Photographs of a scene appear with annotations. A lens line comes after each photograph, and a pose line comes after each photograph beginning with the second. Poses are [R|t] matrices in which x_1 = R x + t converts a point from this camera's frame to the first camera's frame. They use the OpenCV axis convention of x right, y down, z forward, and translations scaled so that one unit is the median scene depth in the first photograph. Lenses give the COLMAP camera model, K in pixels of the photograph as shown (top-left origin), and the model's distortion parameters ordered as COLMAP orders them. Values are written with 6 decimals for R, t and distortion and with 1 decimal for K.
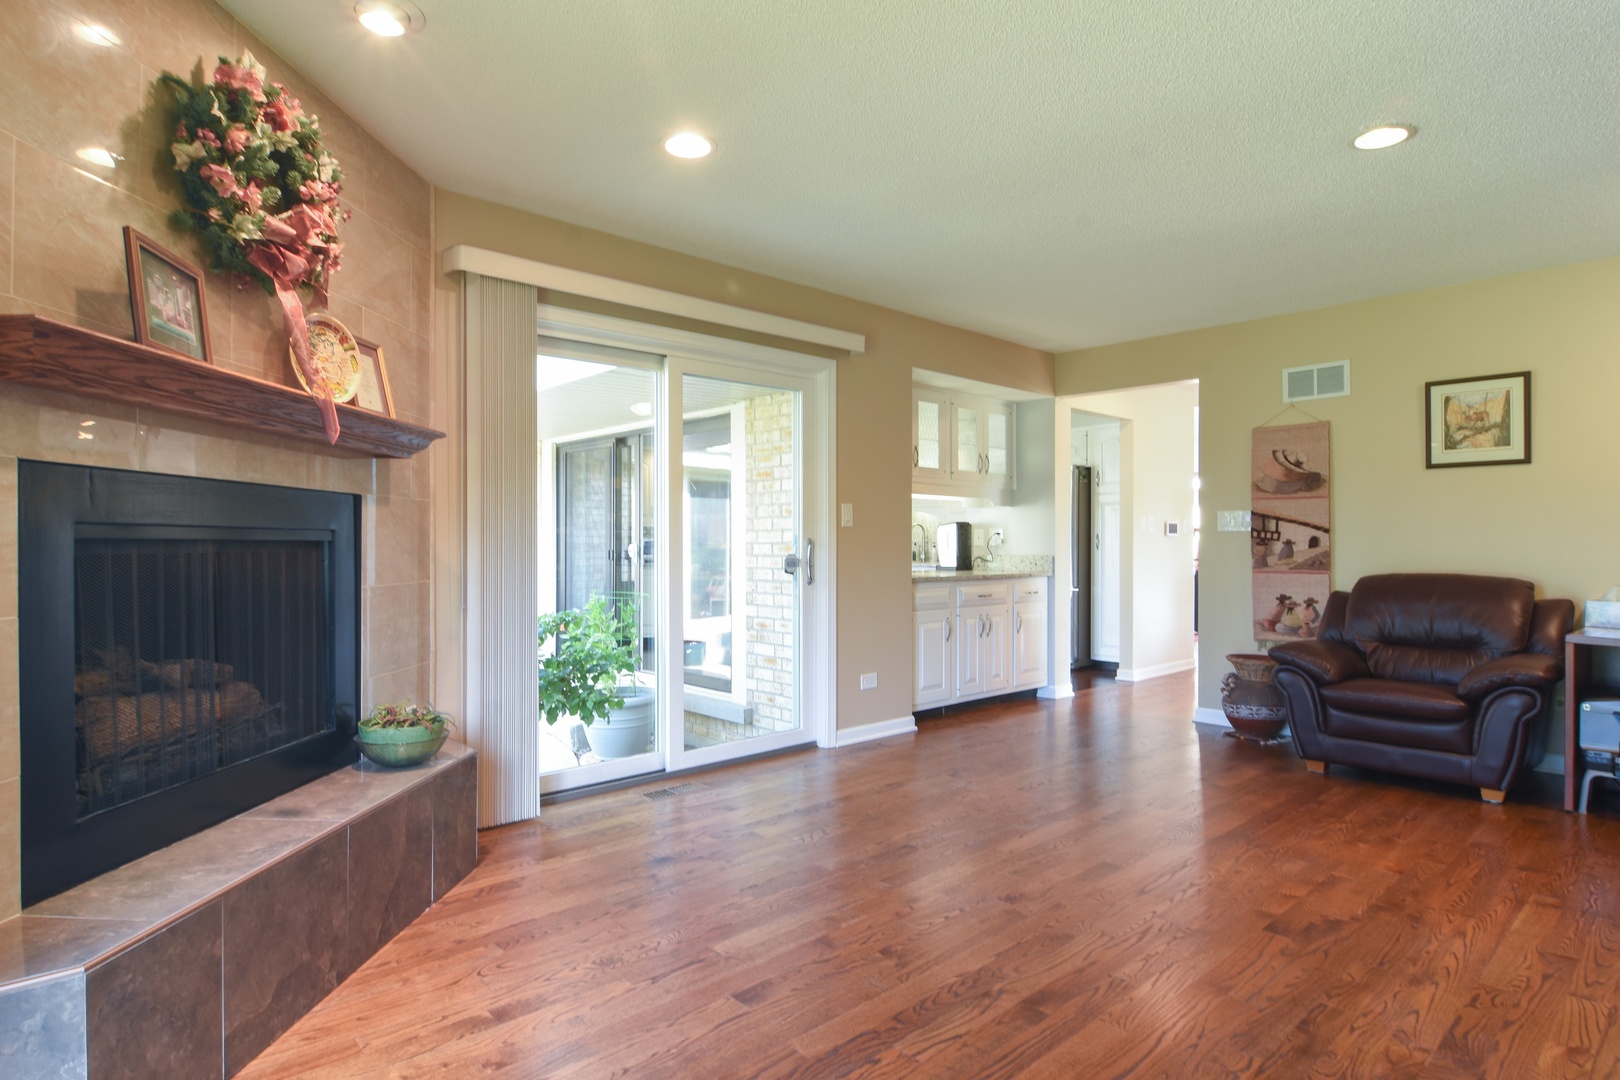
lens RADIAL K [[879.2, 0, 800.8], [0, 879.2, 530.5], [0, 0, 1]] dist [-0.012260, -0.002140]
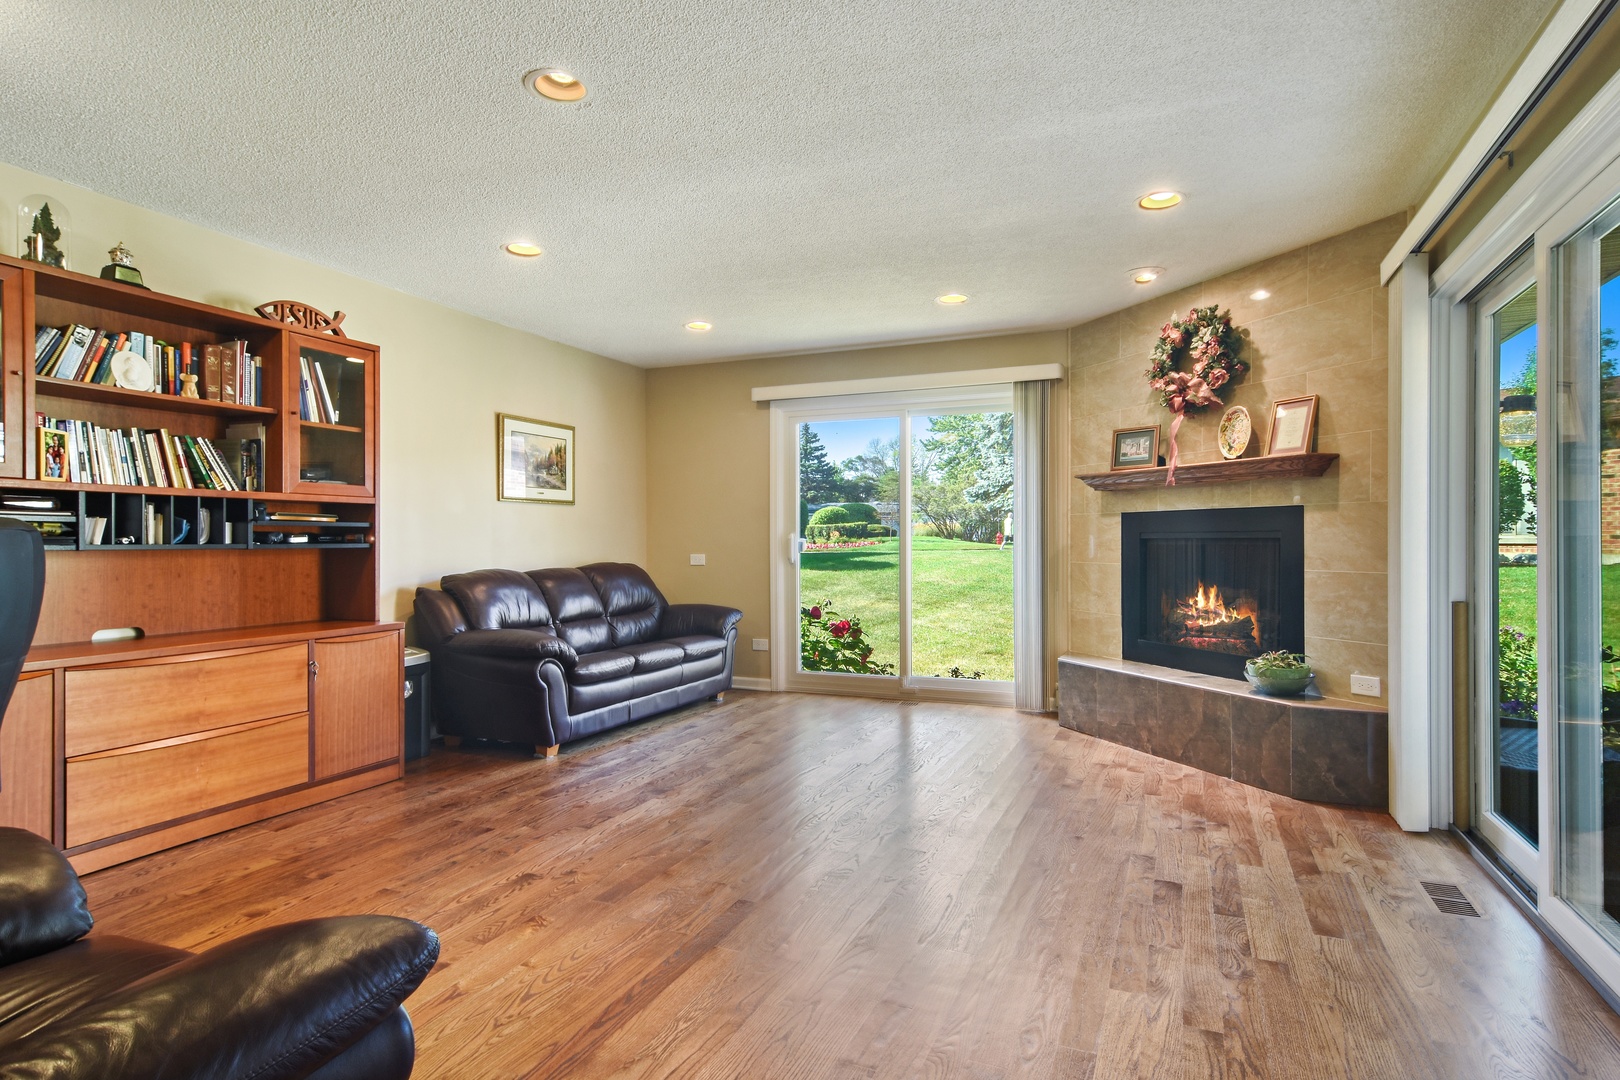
lens RADIAL K [[874.5, 0, 810.0], [0, 874.5, 540.0], [0, 0, 1]] dist [0.031431, -0.000131]
pose [[-0.907668, -0.002166, -0.419684, 0.957853], [0.002756, 0.999934, -0.011122, 0.033508], [0.419680, -0.011251, -0.907602, 2.272764]]
